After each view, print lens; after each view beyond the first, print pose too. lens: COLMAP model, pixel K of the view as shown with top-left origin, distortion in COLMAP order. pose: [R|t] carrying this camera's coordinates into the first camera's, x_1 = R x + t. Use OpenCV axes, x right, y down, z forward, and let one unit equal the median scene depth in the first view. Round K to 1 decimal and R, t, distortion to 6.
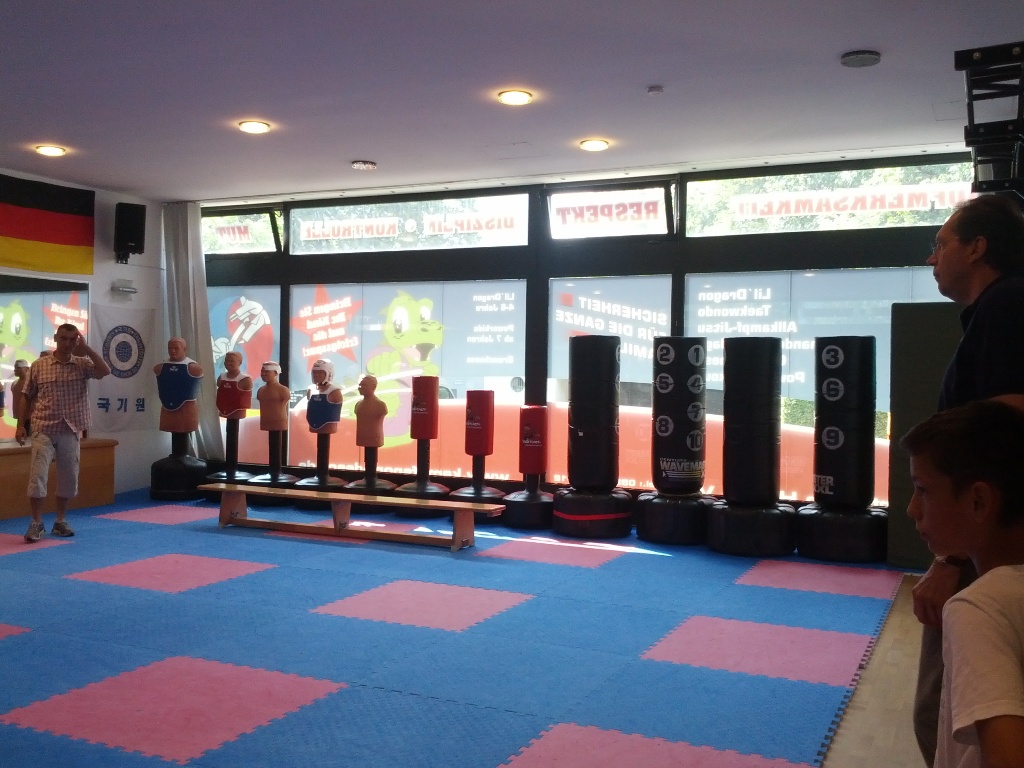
lens RADIAL K [[1041.3, 0, 511.0], [0, 1041.3, 344.9], [0, 0, 1]] dist [0.095317, -0.357054]
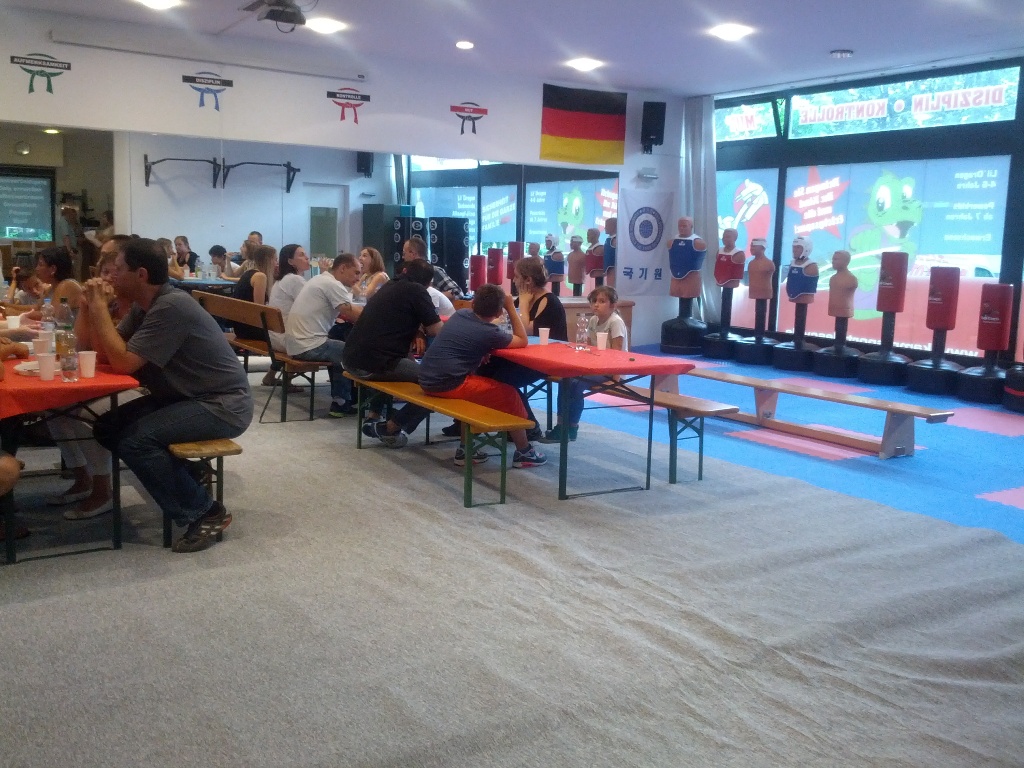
lens RADIAL K [[1041.3, 0, 511.0], [0, 1041.3, 344.9], [0, 0, 1]] dist [0.095317, -0.357054]
pose [[0.832799, 0.062466, -0.550039, 0.169573], [0.001465, 0.993361, 0.115031, 0.000557], [0.553573, -0.096604, 0.827179, -0.086027]]
